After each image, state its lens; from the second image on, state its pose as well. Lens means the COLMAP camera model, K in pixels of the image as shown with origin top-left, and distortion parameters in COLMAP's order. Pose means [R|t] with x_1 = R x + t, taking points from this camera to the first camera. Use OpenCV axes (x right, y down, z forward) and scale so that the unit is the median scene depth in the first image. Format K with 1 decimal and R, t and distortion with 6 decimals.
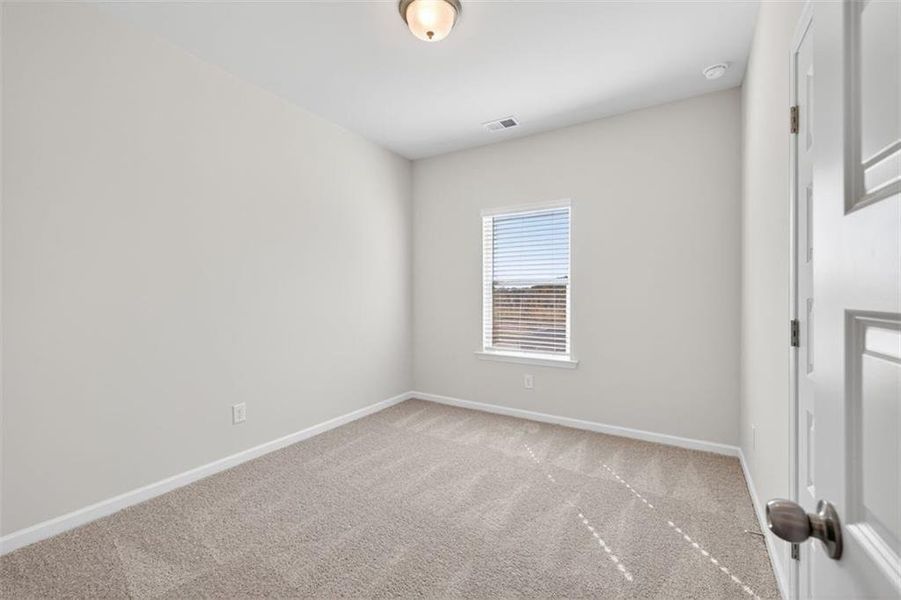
lens RADIAL K [[377.3, 0, 452.1], [0, 377.3, 299.4], [0, 0, 1]] dist [0.002277, -0.000475]
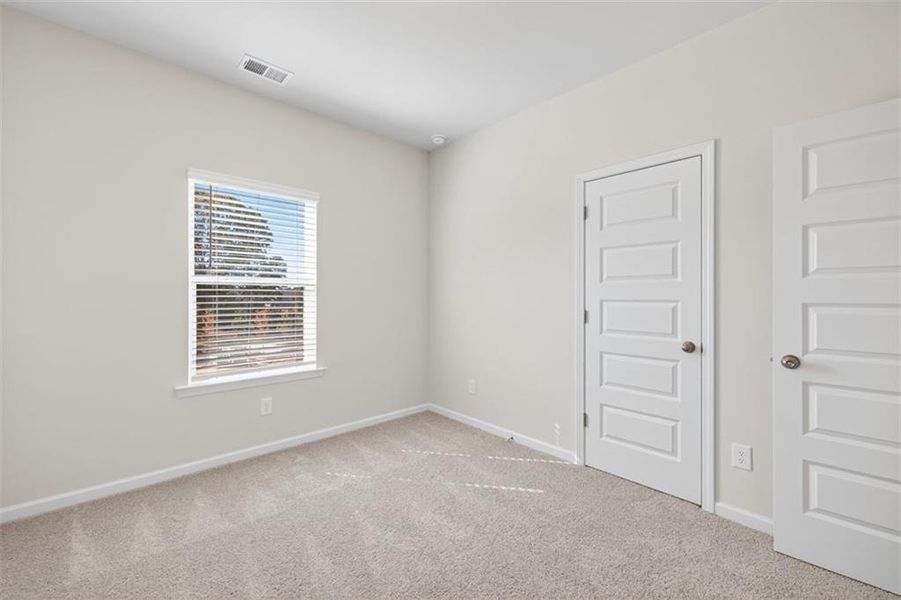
lens RADIAL K [[377.3, 0, 452.1], [0, 377.3, 299.4], [0, 0, 1]] dist [0.002277, -0.000475]
pose [[0.287233, -0.016569, 0.957717, -0.480953], [0.017442, 0.999775, 0.012065, -0.011501], [-0.957702, 0.013239, 0.287457, 0.428956]]
